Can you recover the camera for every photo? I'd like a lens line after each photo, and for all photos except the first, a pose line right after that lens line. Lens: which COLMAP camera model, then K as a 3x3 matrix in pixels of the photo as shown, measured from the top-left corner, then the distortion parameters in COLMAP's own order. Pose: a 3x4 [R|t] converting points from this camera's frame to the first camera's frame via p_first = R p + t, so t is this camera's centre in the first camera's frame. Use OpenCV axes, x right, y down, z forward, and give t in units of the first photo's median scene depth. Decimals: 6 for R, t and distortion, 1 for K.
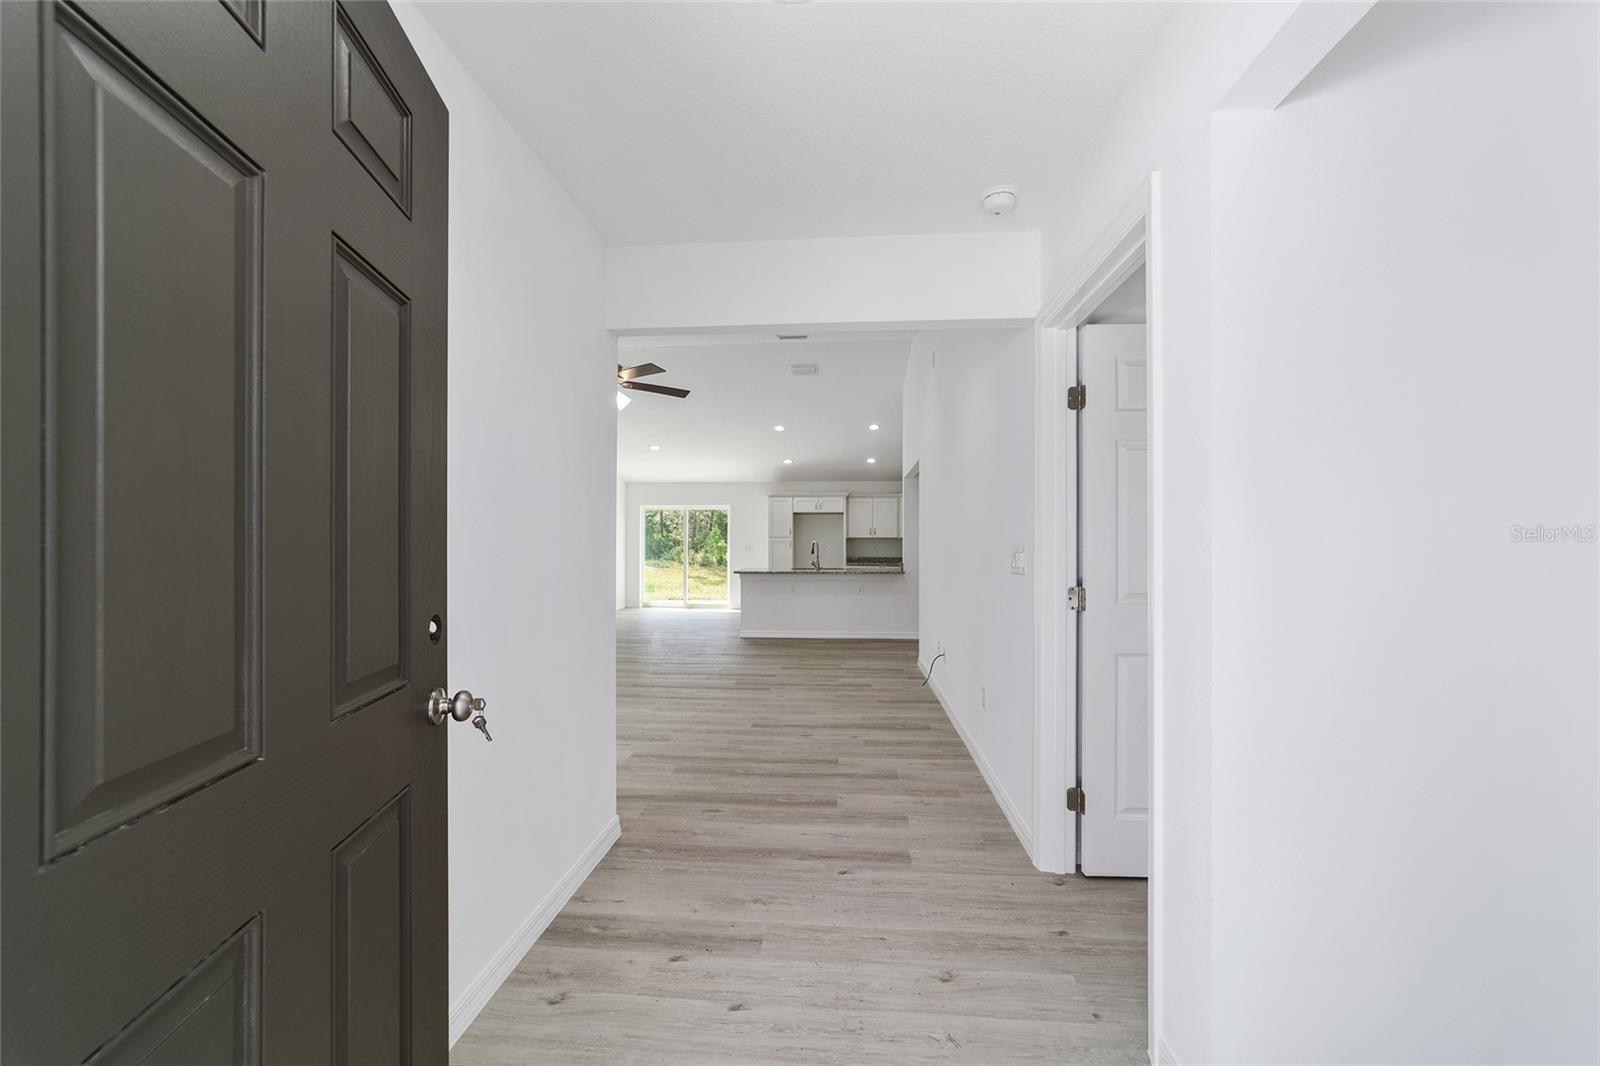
lens RADIAL K [[616.5, 0, 803.9], [0, 616.5, 544.4], [0, 0, 1]] dist [-0.018974, 0.010477]
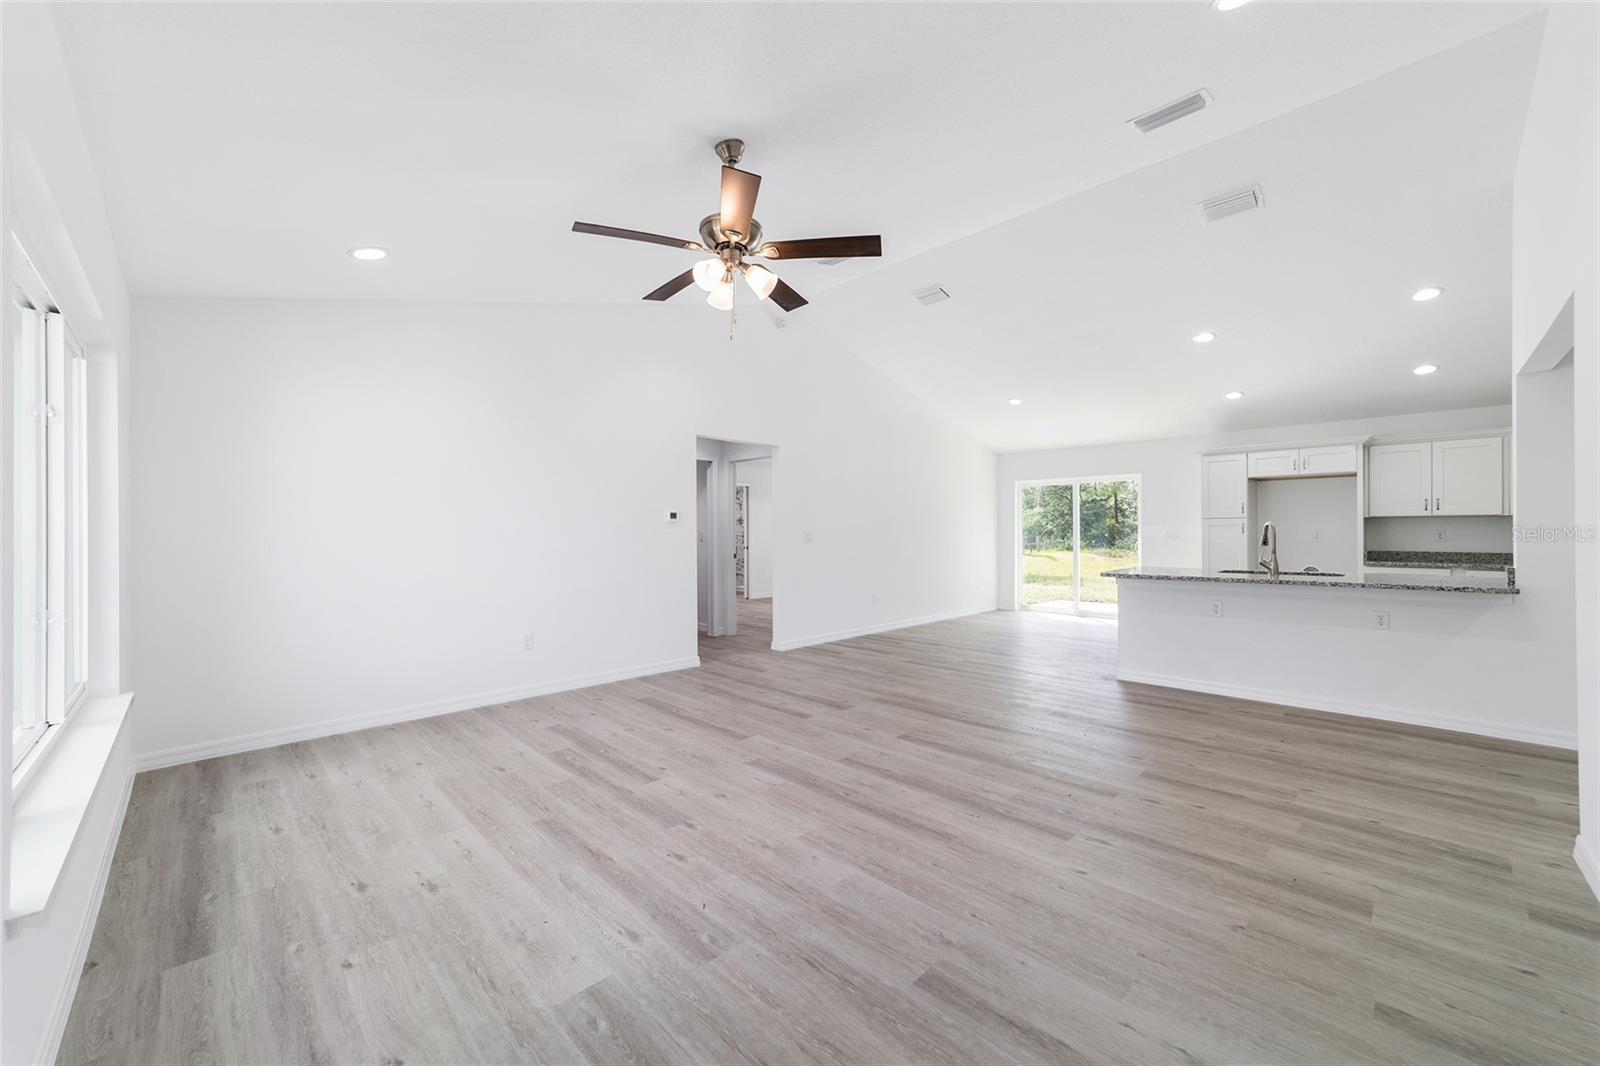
lens RADIAL K [[611.7, 0, 799.0], [0, 611.7, 530.4], [0, 0, 1]] dist [-0.017854, 0.007813]
pose [[0.752535, -0.006258, -0.658523, 0.052791], [0.004882, 0.999980, -0.003925, 0.001503], [0.658535, -0.000261, 0.752550, 0.291464]]
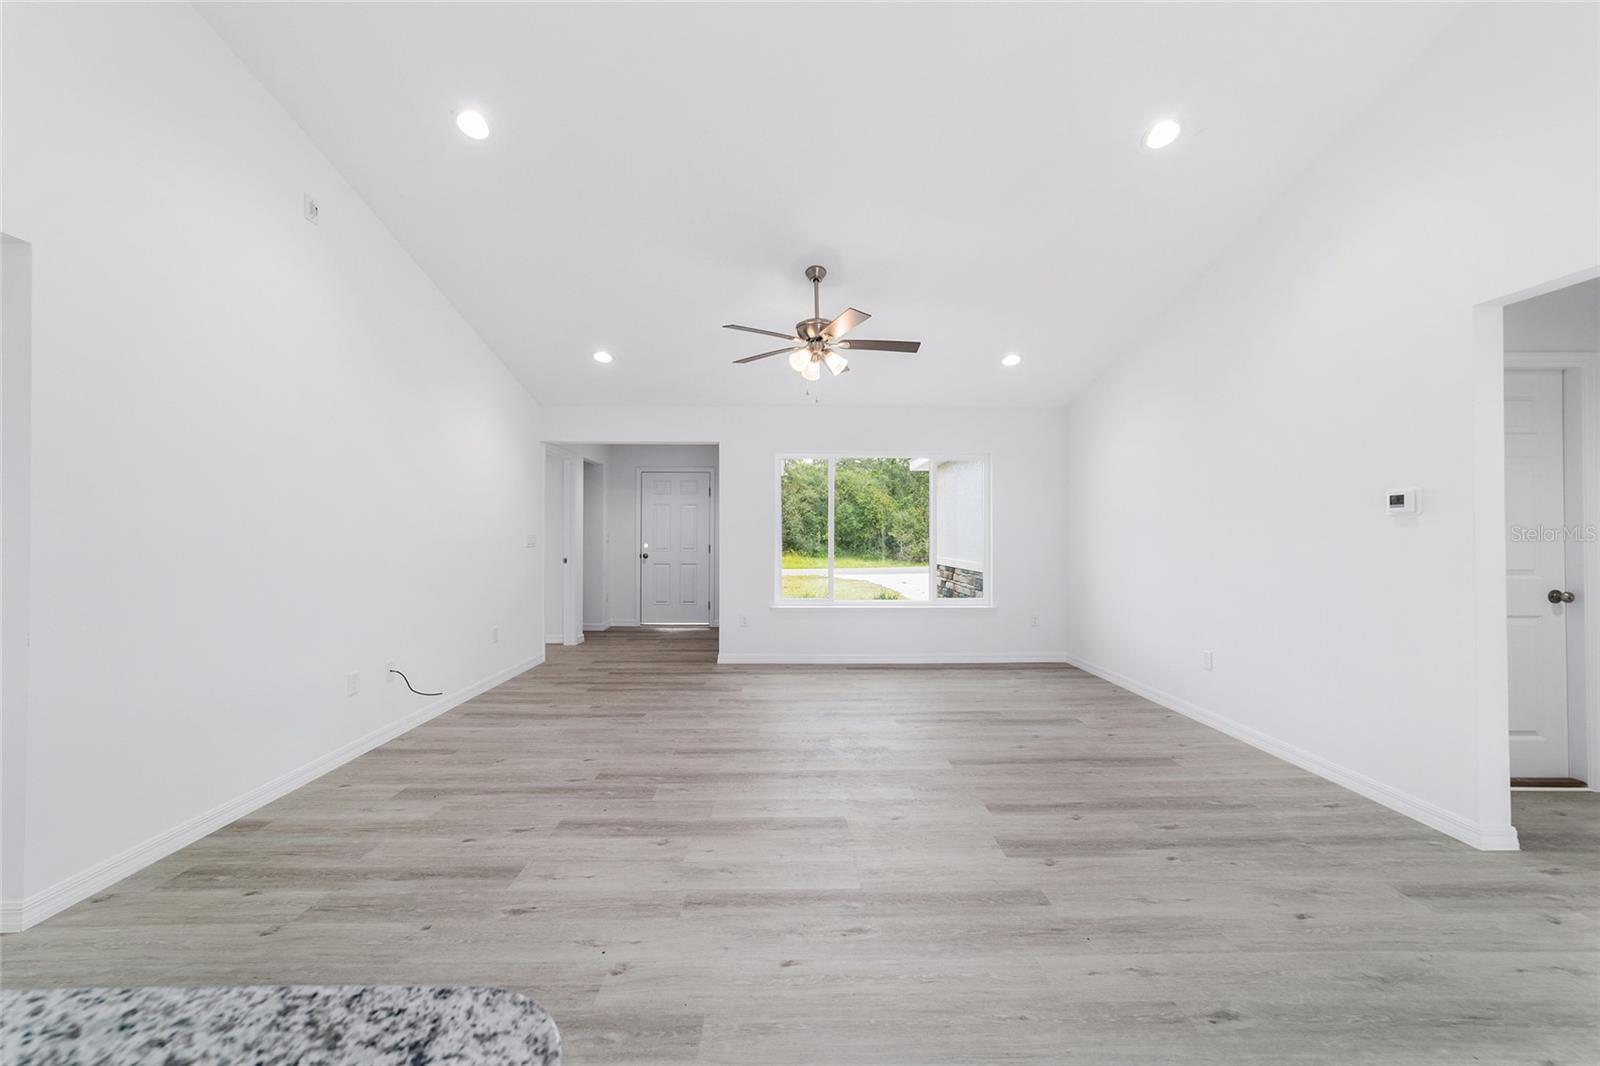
lens RADIAL K [[611.7, 0, 799.0], [0, 611.7, 530.4], [0, 0, 1]] dist [-0.017854, 0.007813]
pose [[-0.996111, -0.002747, -0.088065, -0.110597], [-0.001902, 0.999951, -0.009685, 0.002362], [0.088087, -0.009480, -0.996068, 0.900940]]
